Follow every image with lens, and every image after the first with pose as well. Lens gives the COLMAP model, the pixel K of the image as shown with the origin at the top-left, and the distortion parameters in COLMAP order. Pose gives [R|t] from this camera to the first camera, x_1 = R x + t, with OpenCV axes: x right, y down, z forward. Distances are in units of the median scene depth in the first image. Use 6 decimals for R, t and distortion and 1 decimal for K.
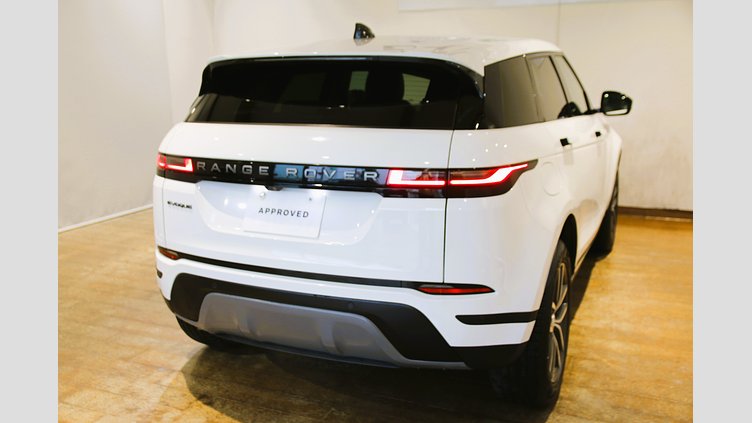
lens RADIAL K [[671.1, 0, 374.8], [0, 671.1, 211.6], [0, 0, 1]] dist [0.004177, 0.018996]
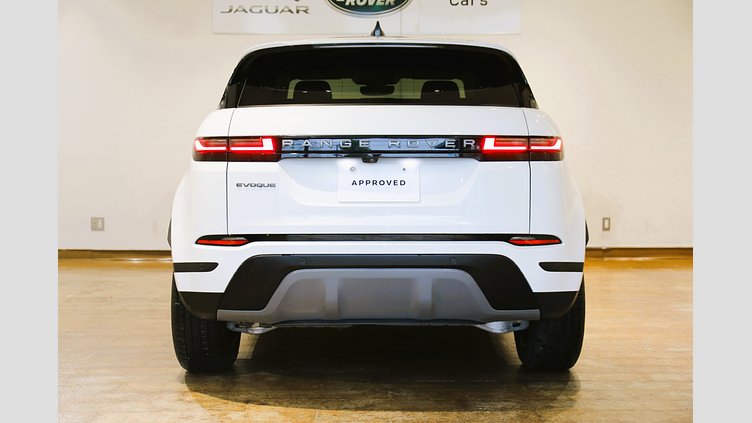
lens RADIAL K [[957.9, 0, 381.0], [0, 957.9, 211.2], [0, 0, 1]] dist [0.040176, 0.000000]
pose [[0.911873, -0.024341, 0.409750, -0.740924], [0.079692, 0.989744, -0.118556, 0.221746], [-0.402662, 0.140762, 0.904461, -0.367826]]
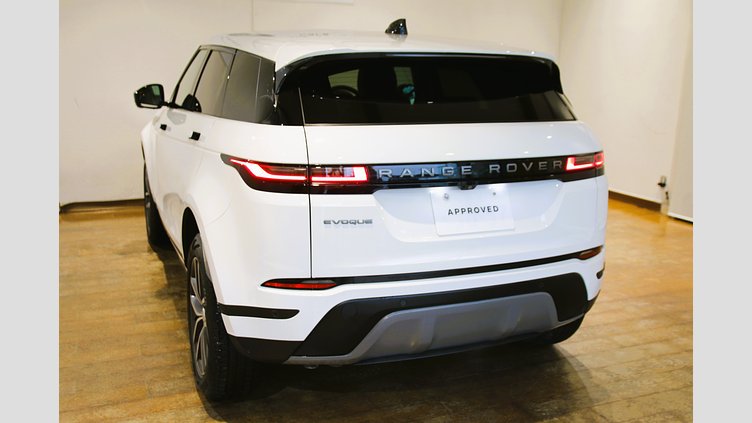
lens RADIAL K [[671.1, 0, 371.1], [0, 671.1, 210.5], [0, 0, 1]] dist [0.004177, 0.018996]
pose [[0.700179, -0.135088, 0.701071, -0.915494], [0.128727, 0.989731, 0.062146, -0.077799], [-0.702266, 0.046733, 0.710379, 0.390093]]
